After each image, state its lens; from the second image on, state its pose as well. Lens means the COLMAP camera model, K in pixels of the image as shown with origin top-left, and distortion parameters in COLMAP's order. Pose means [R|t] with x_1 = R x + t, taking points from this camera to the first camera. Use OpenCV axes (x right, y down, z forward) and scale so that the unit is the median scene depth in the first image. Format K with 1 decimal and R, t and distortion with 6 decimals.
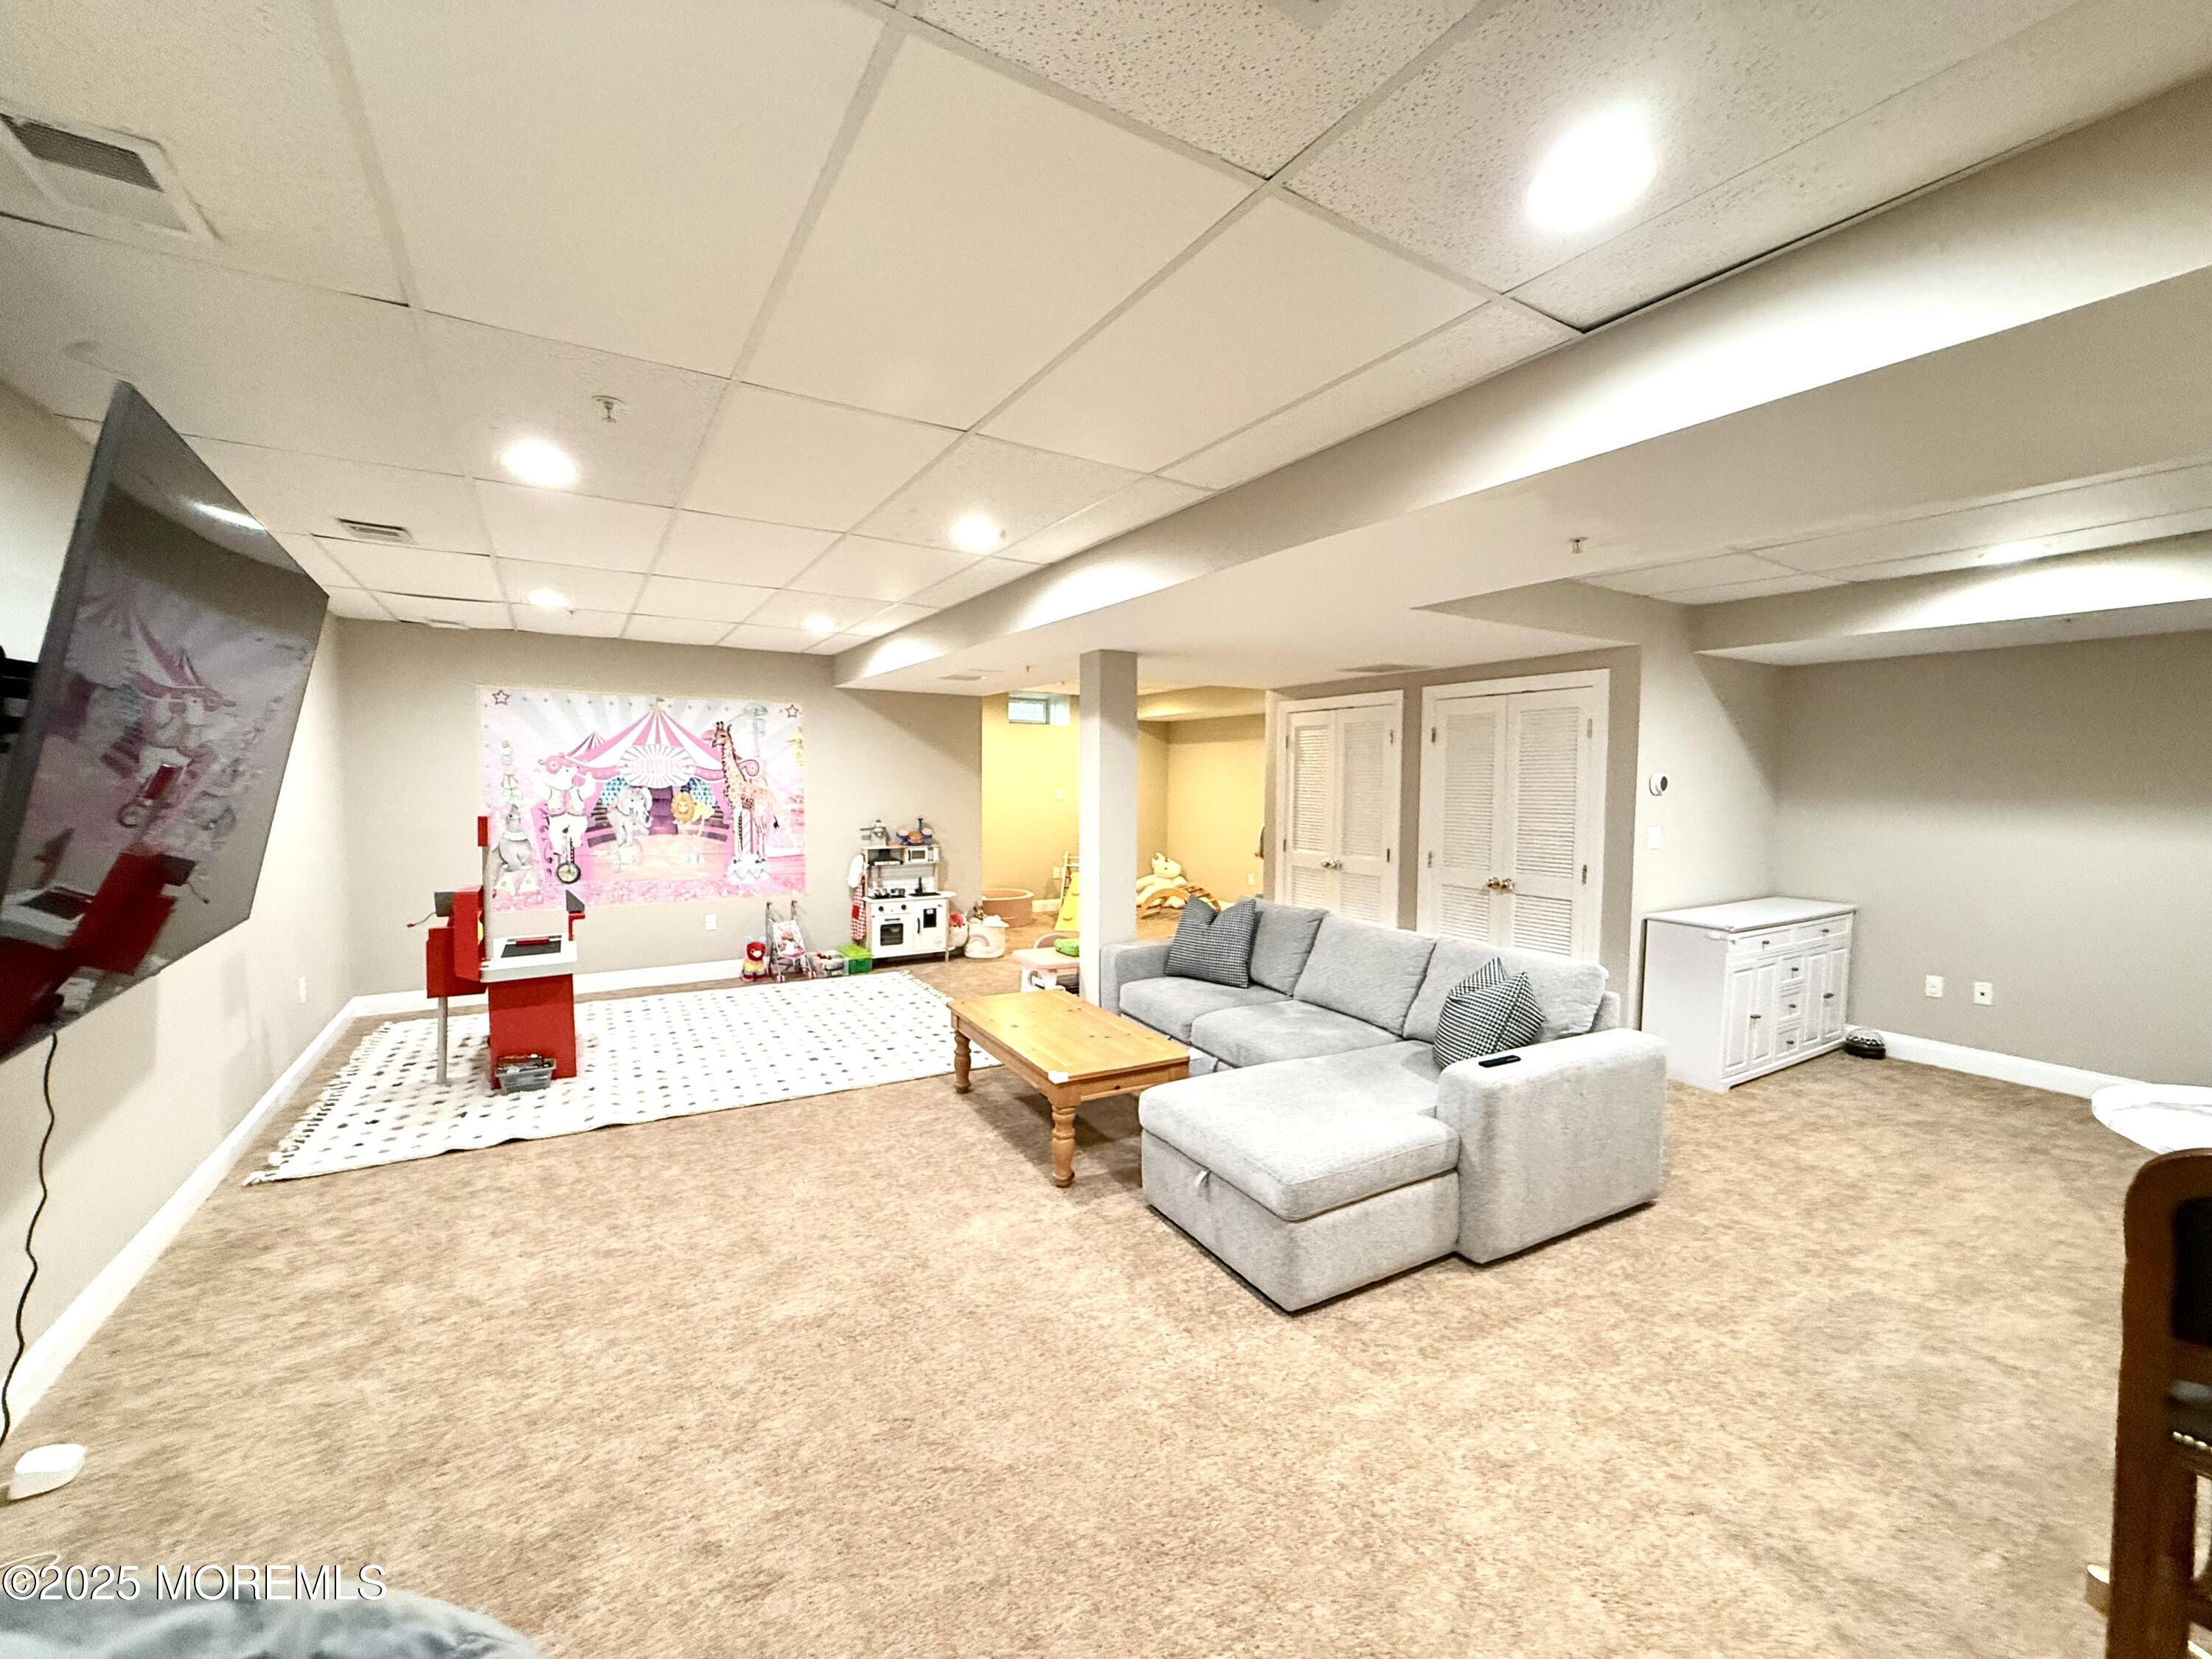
lens RADIAL K [[880.6, 0, 1096.6], [0, 880.6, 822.5], [0, 0, 1]] dist [-0.002212, 0.001116]
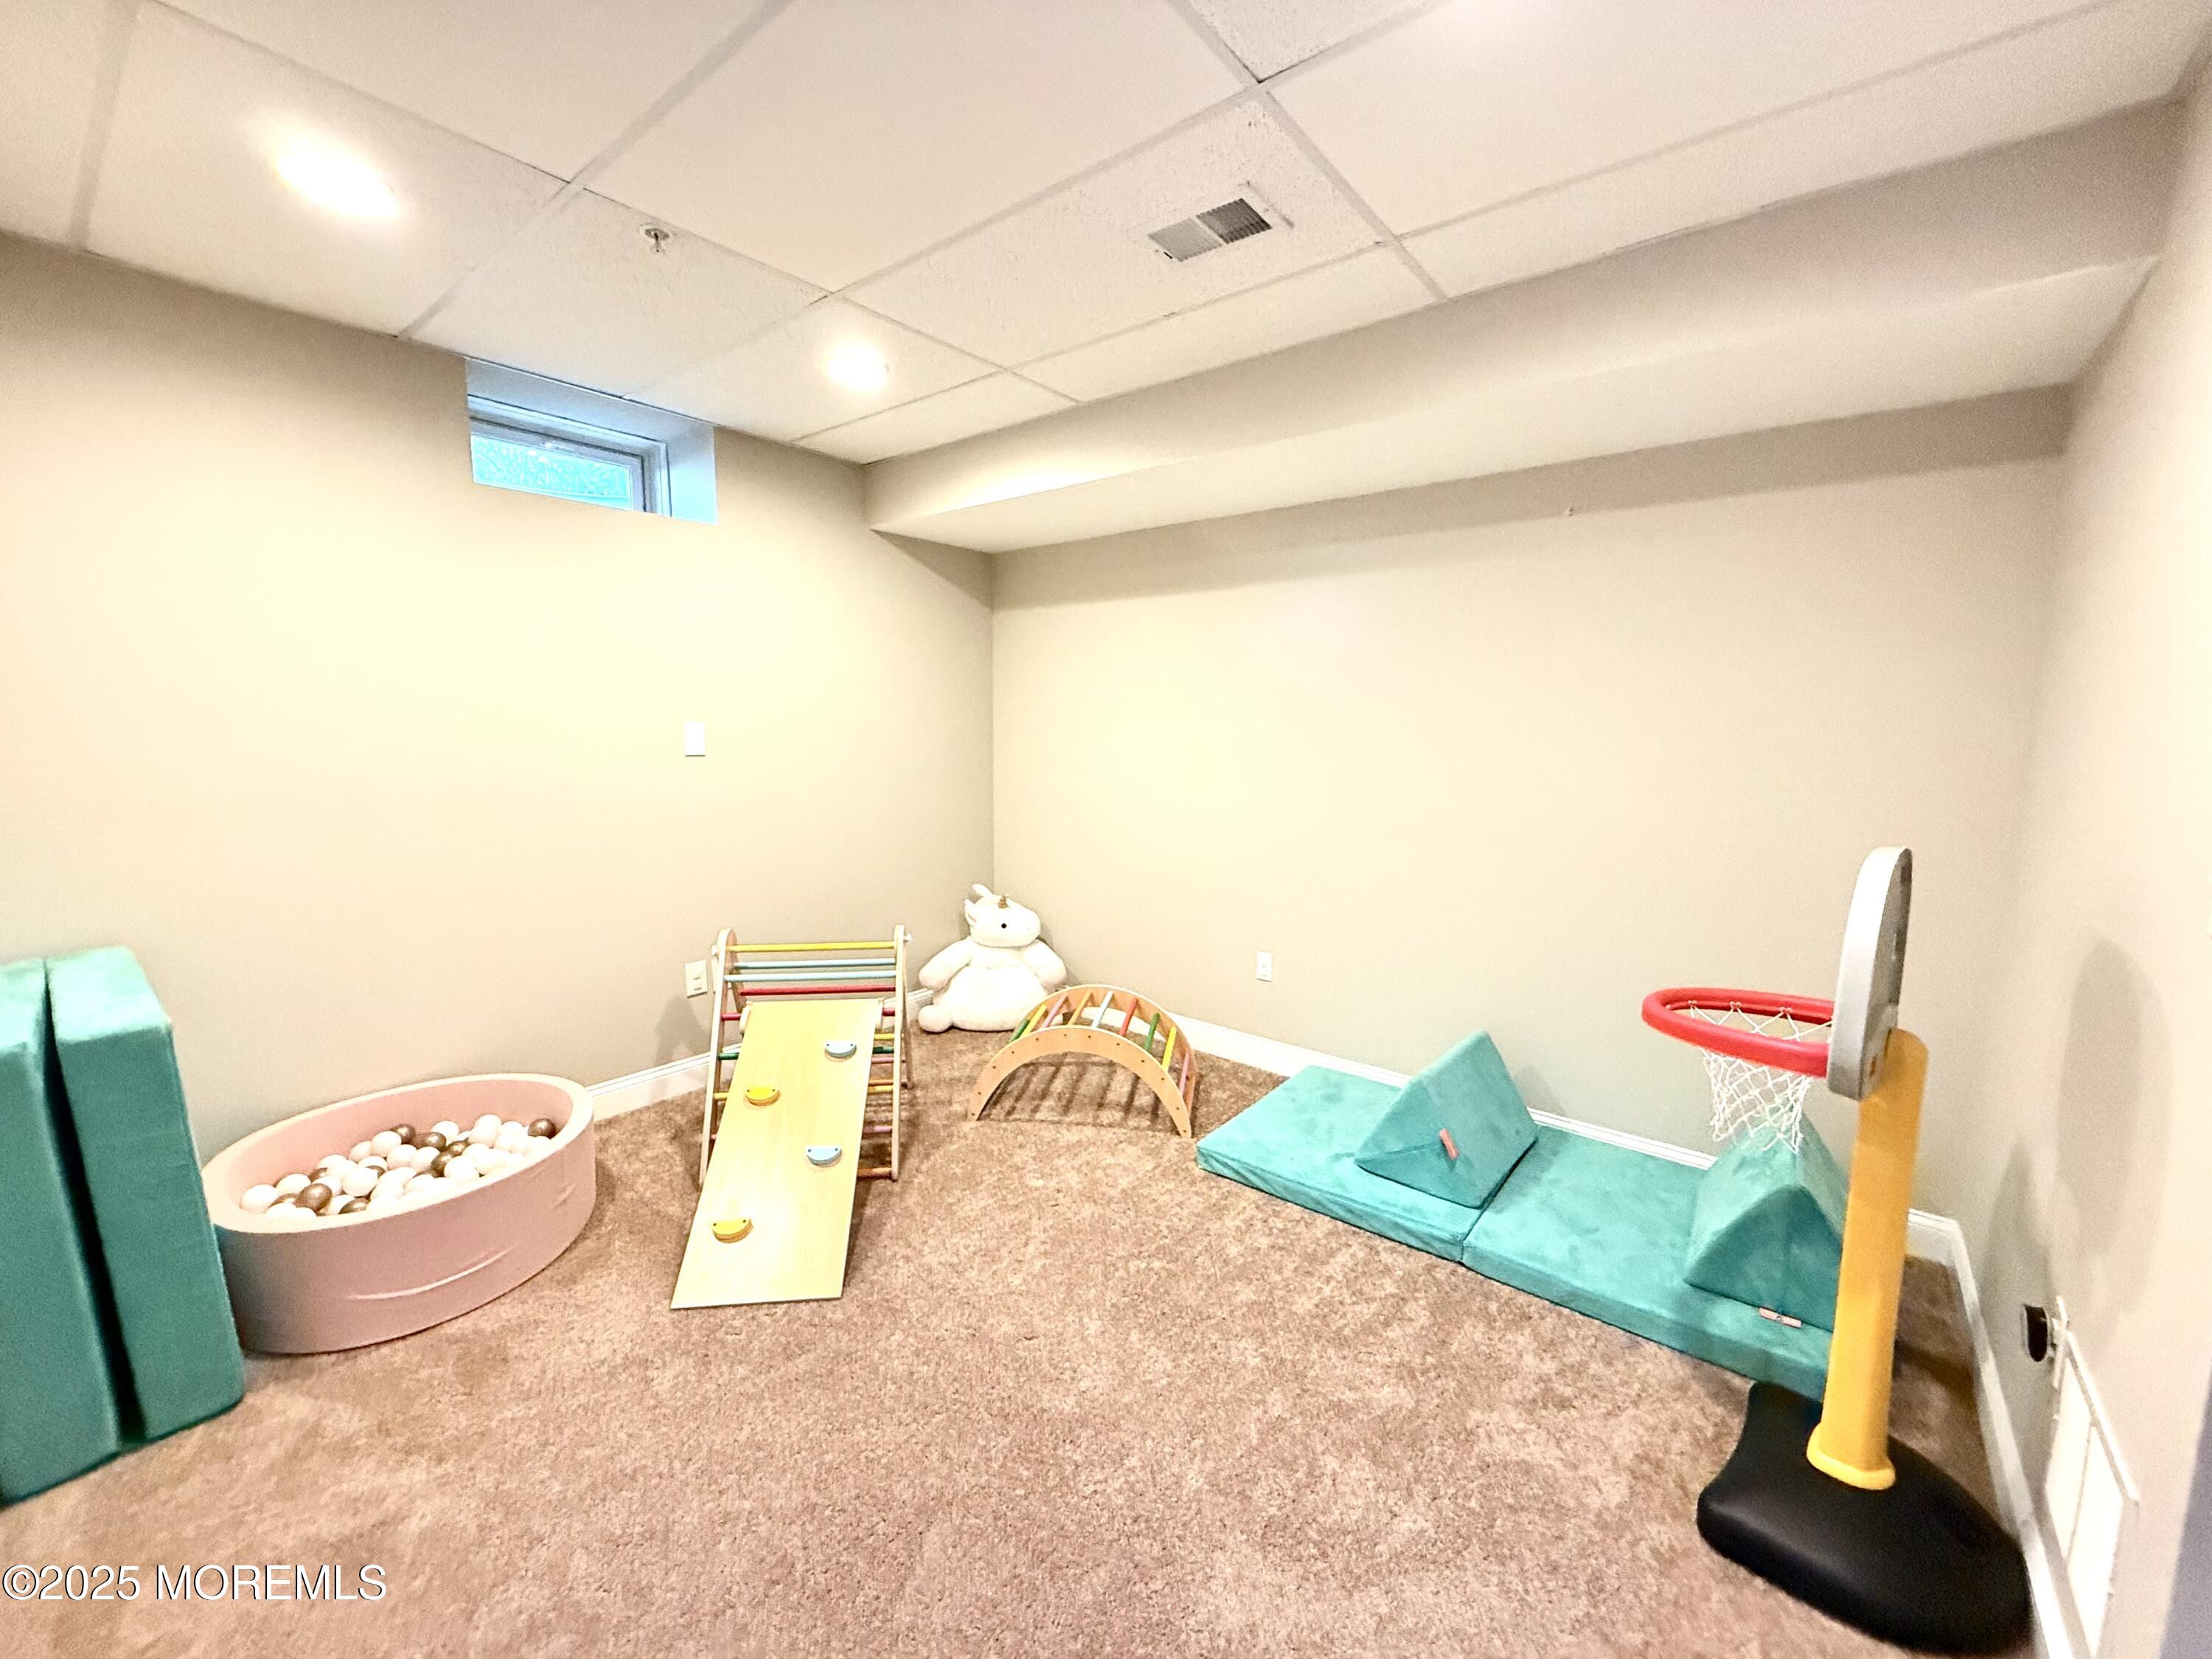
lens RADIAL K [[880.6, 0, 1109.8], [0, 880.6, 832.4], [0, 0, 1]] dist [-0.002212, 0.001116]
pose [[0.946187, -0.044702, 0.320518, -0.001130], [0.020108, 0.996621, 0.079635, -0.019746], [-0.322995, -0.068904, 0.943889, 0.608363]]
